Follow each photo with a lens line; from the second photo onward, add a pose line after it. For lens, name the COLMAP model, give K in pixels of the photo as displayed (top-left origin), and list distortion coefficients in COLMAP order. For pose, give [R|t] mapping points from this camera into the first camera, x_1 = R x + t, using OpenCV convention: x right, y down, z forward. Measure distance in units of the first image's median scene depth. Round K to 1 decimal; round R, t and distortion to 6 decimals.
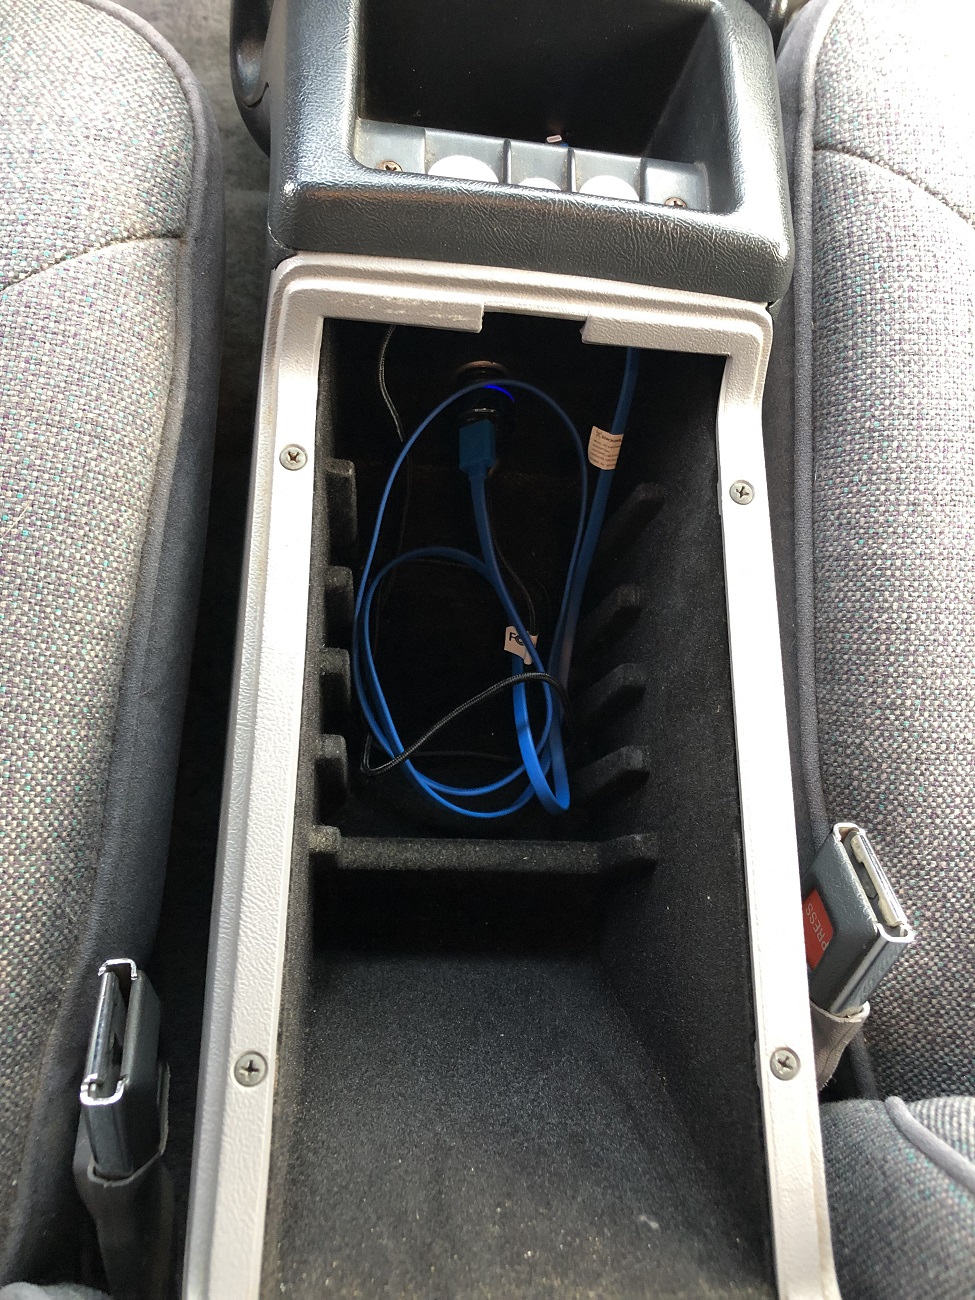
lens RADIAL K [[1097.5, 0, 487.5], [0, 1097.5, 650.0], [0, 0, 1]] dist [0.001957, 0.009788]
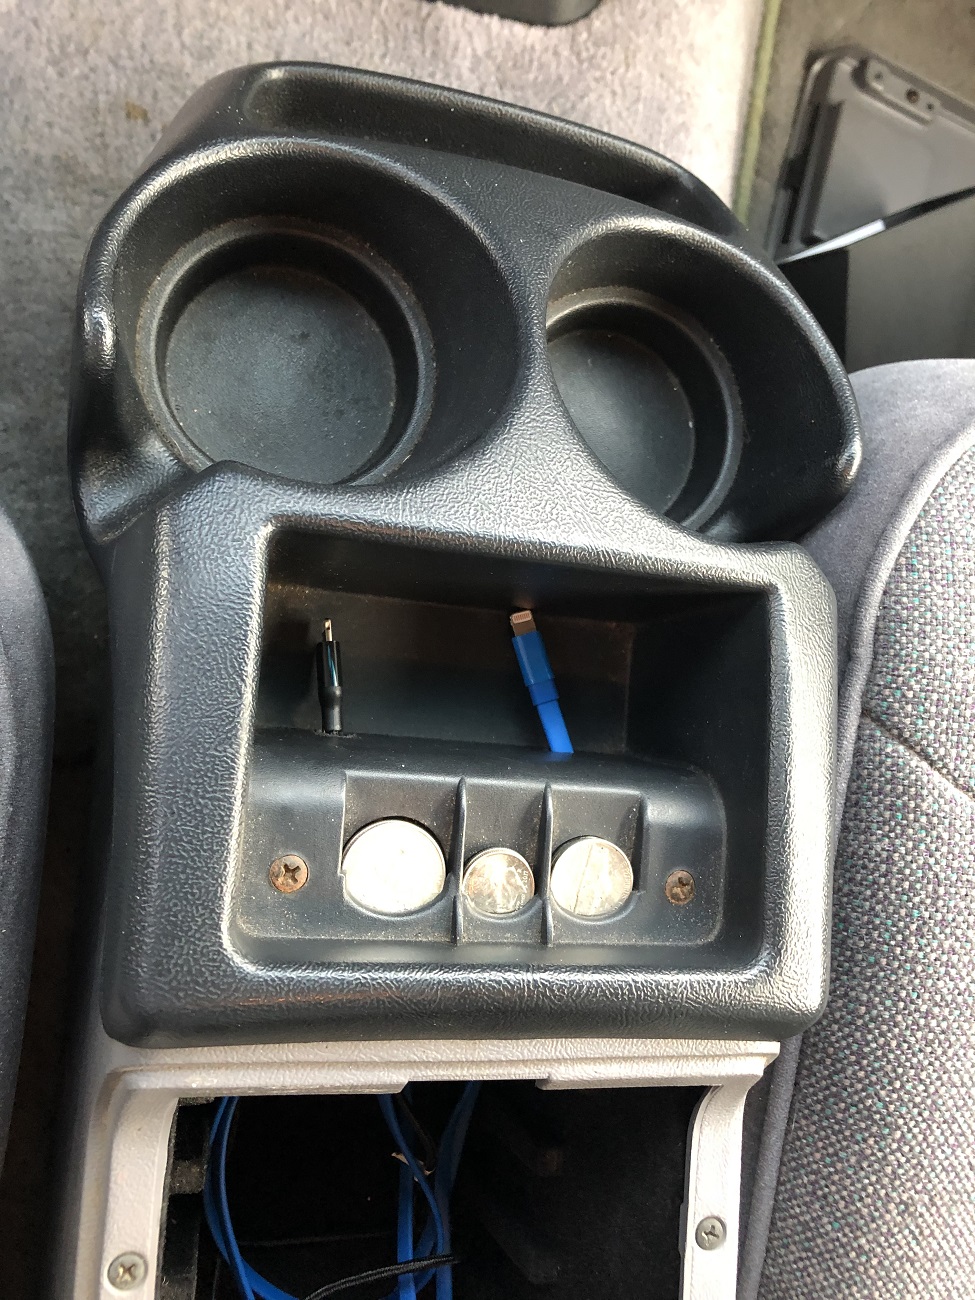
lens RADIAL K [[1097.5, 0, 487.5], [0, 1097.5, 650.0], [0, 0, 1]] dist [0.001957, 0.009788]
pose [[0.988000, 0.083438, 0.129976, -0.062320], [-0.109369, 0.972147, 0.207288, -0.656280], [-0.109060, -0.219016, 0.969607, 0.316817]]
